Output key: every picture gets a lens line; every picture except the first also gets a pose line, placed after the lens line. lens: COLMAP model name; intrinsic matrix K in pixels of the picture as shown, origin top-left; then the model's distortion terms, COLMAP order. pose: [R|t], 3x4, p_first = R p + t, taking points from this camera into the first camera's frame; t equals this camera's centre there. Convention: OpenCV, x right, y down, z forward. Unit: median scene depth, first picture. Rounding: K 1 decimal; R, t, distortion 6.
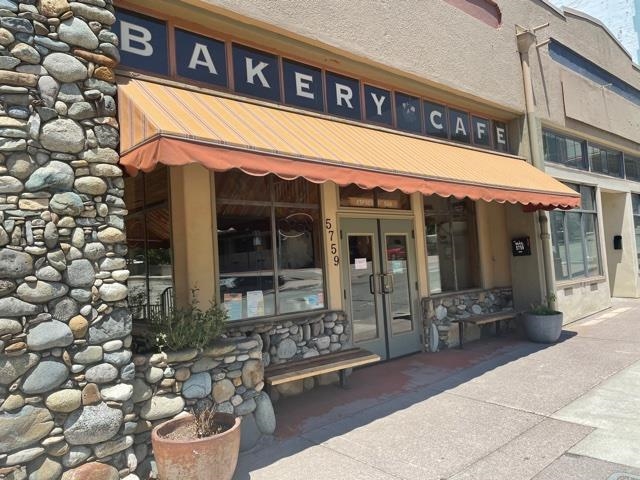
lens RADIAL K [[478.8, 0, 332.3], [0, 478.8, 238.9], [0, 0, 1]] dist [0.040137, -0.048050]
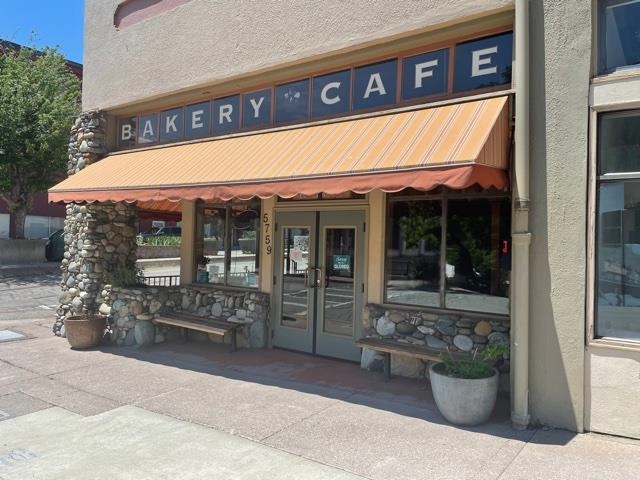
lens RADIAL K [[478.8, 0, 322.6], [0, 478.8, 242.2], [0, 0, 1]] dist [0.040137, -0.048050]
pose [[0.225872, 0.060786, -0.972259, 1.505303], [0.013407, 0.997763, 0.065495, -0.061296], [0.974065, -0.027828, 0.224551, 1.130647]]
